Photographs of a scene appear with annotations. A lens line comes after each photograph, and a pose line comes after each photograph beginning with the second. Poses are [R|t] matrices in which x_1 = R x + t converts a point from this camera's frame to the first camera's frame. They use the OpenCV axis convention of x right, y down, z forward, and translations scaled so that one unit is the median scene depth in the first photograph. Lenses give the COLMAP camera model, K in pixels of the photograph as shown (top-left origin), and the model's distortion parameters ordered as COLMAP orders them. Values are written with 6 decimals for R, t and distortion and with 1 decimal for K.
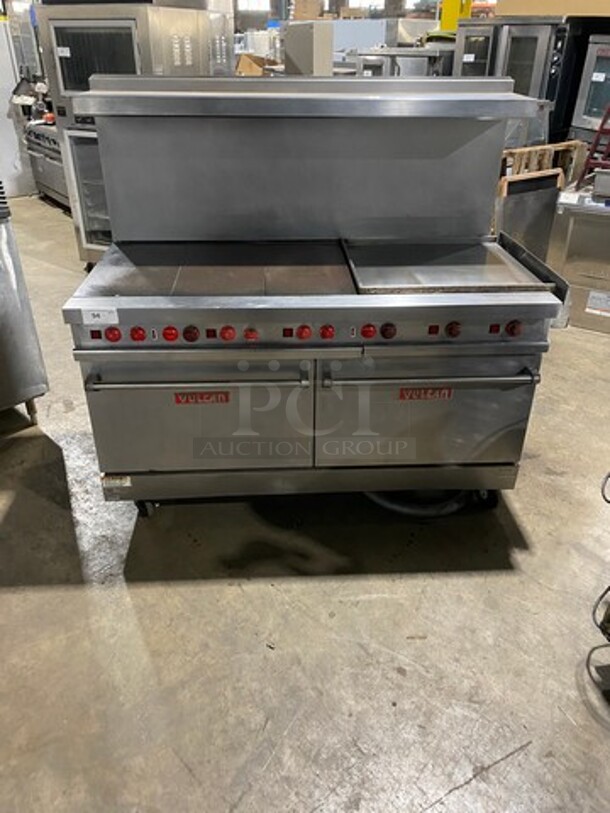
lens RADIAL K [[610.2, 0, 305.0], [0, 610.2, 406.5], [0, 0, 1]] dist [-0.000993, -0.002408]
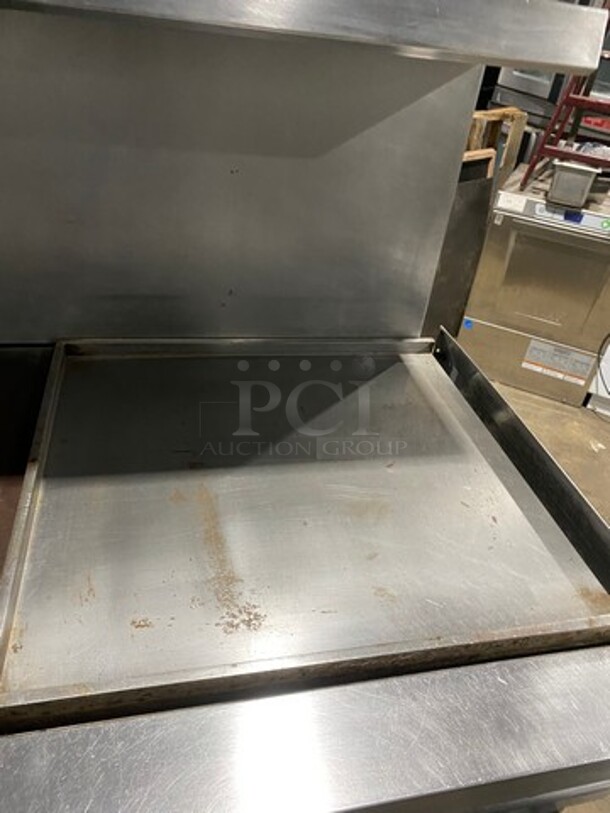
lens RADIAL K [[610.2, 0, 305.0], [0, 610.2, 406.5], [0, 0, 1]] dist [-0.000993, -0.002408]
pose [[0.982174, -0.005835, 0.187883, 0.139044], [-0.010657, 0.996182, 0.086646, -0.267458], [-0.187671, -0.087104, 0.978362, 0.578446]]
